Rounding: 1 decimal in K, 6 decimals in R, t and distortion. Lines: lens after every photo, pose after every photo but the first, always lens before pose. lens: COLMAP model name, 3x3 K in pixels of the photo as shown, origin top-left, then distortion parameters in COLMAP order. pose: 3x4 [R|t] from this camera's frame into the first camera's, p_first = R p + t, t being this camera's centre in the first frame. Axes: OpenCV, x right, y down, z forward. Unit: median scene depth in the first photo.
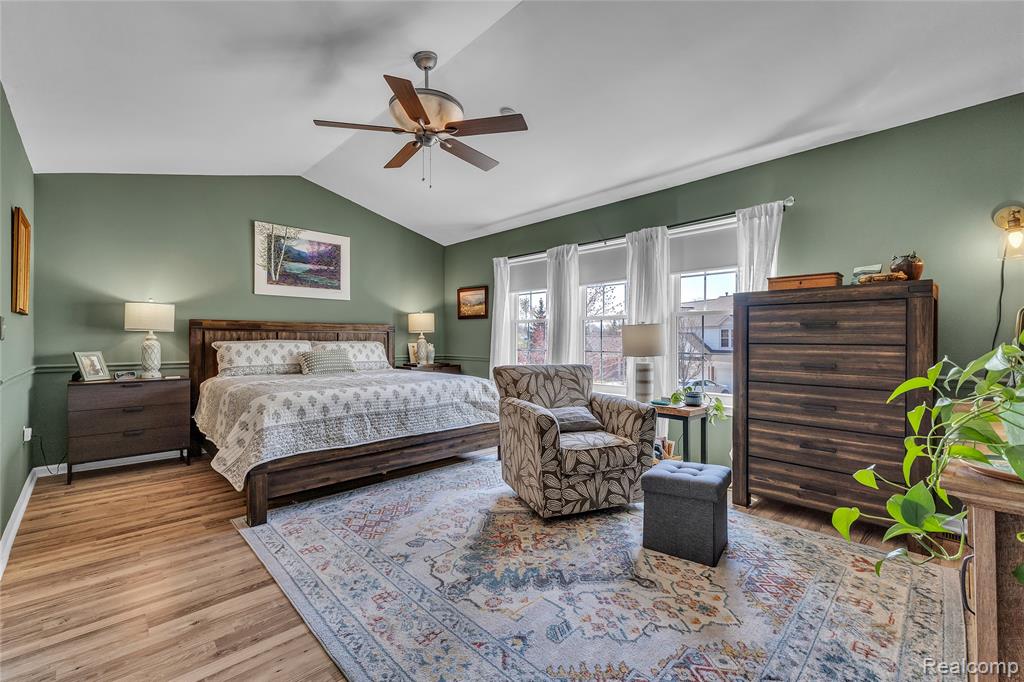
lens RADIAL K [[430.0, 0, 515.9], [0, 430.0, 336.3], [0, 0, 1]] dist [0.002384, 0.000222]
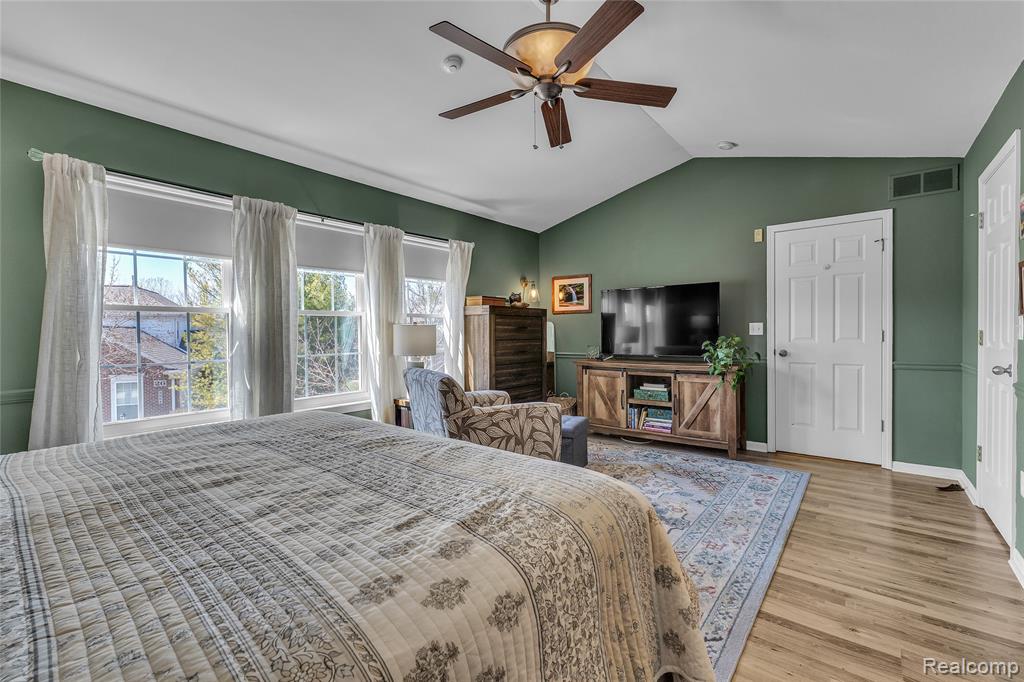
lens RADIAL K [[430.0, 0, 516.1], [0, 430.0, 340.1], [0, 0, 1]] dist [0.002384, 0.000222]
pose [[-0.110698, -0.019812, 0.993657, -1.289041], [-0.001909, 0.999804, 0.019722, -0.019452], [-0.993852, 0.000286, -0.110714, 1.487633]]
